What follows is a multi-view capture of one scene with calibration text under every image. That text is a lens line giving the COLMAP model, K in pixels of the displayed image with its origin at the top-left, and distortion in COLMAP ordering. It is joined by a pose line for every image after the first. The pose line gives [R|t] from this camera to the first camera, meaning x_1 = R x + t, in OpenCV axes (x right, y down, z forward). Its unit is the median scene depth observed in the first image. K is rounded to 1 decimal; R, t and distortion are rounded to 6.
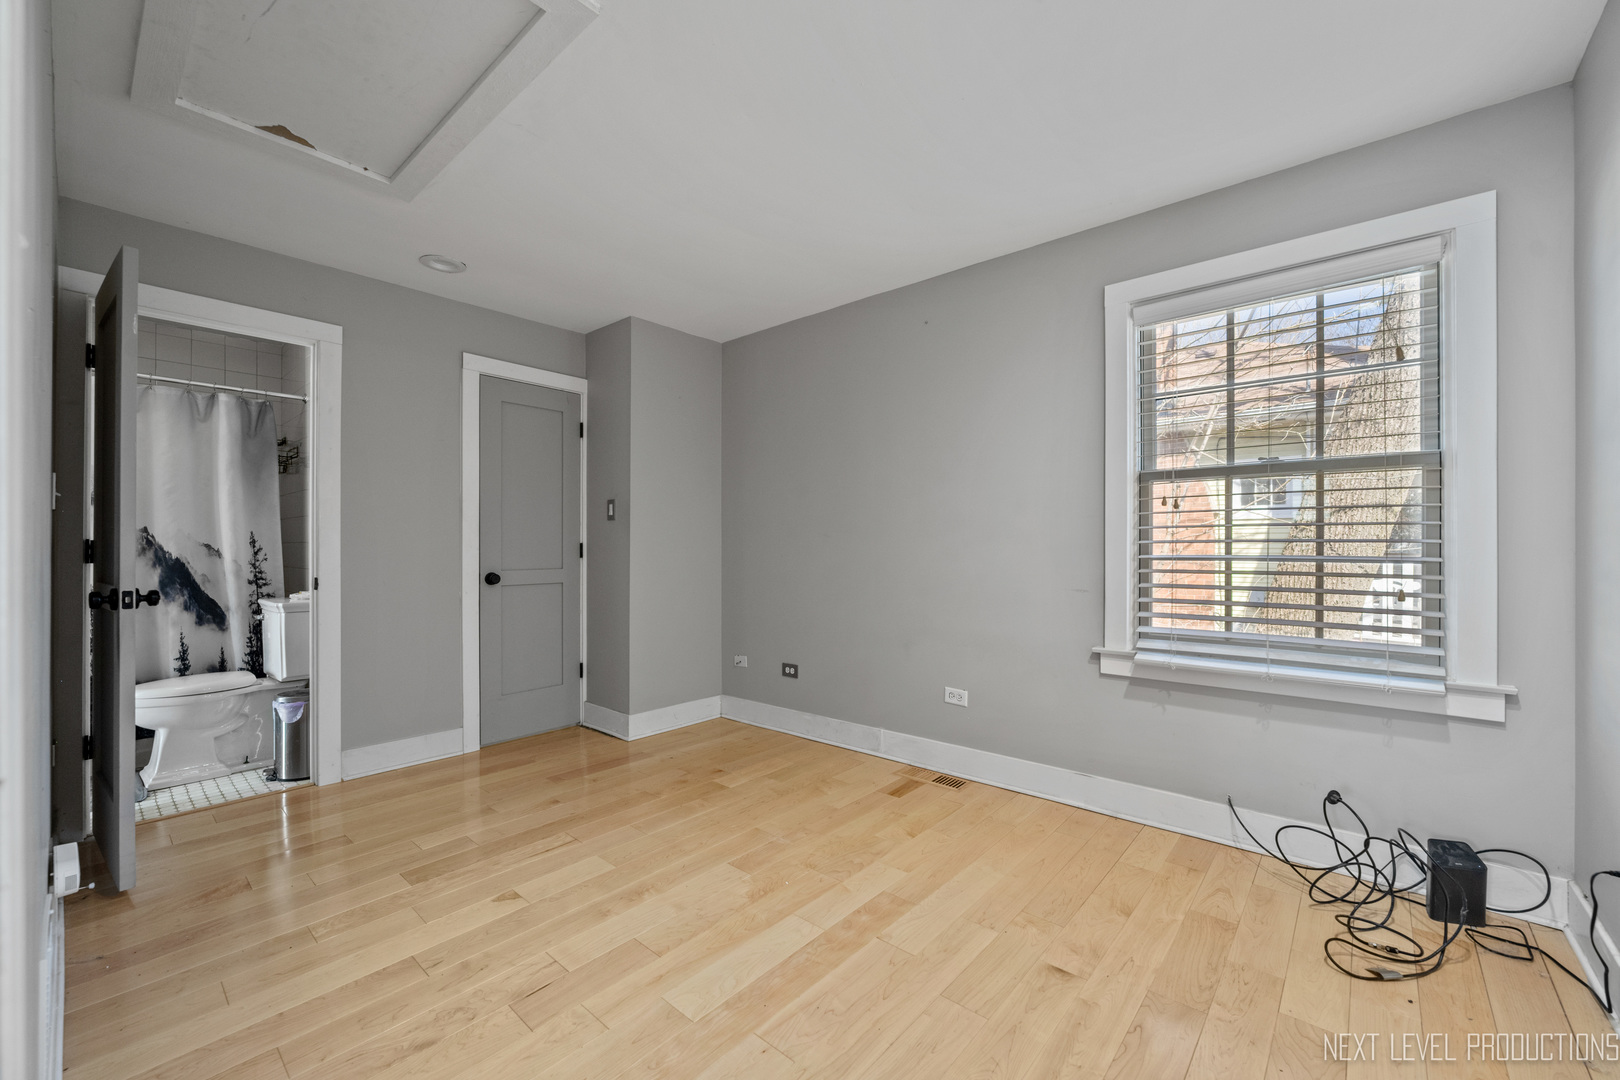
lens RADIAL K [[641.0, 0, 801.5], [0, 641.0, 545.5], [0, 0, 1]] dist [0.001066, 0.000099]
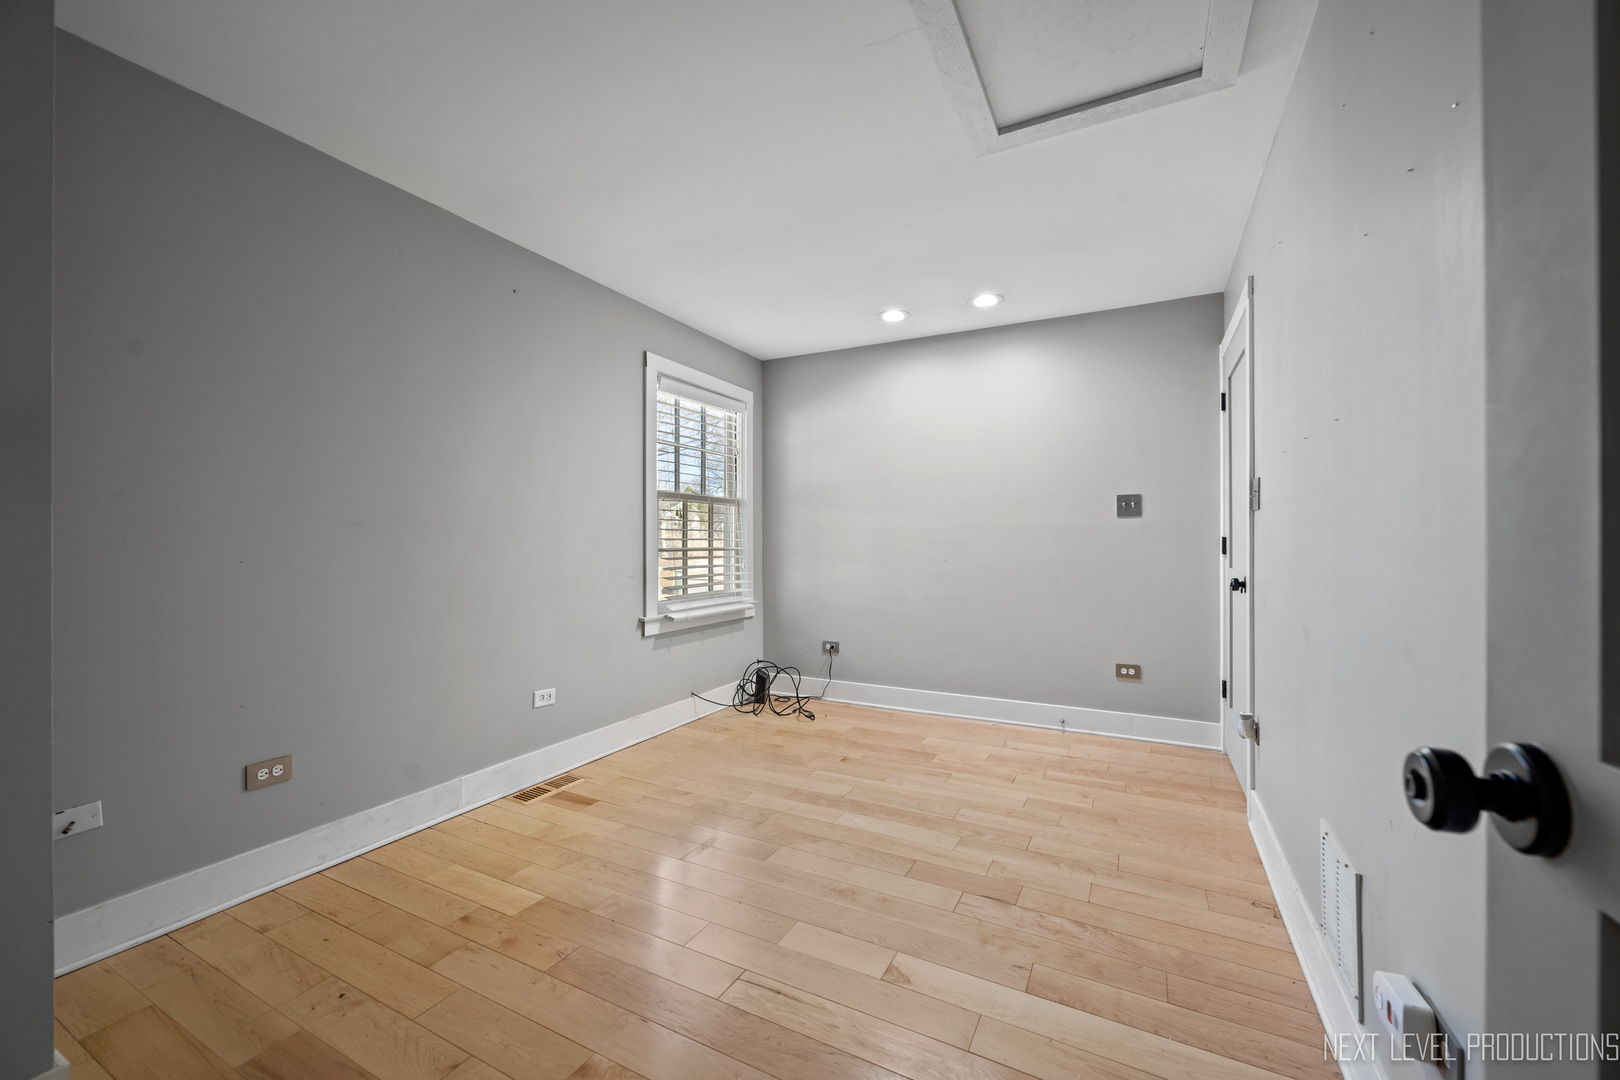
lens RADIAL K [[641.0, 0, 807.3], [0, 641.0, 538.7], [0, 0, 1]] dist [0.001066, 0.000099]
pose [[-0.231983, 0.006446, 0.972699, -0.957624], [-0.002007, 0.999973, -0.007106, 0.002734], [-0.972718, -0.003601, -0.231963, 1.014866]]
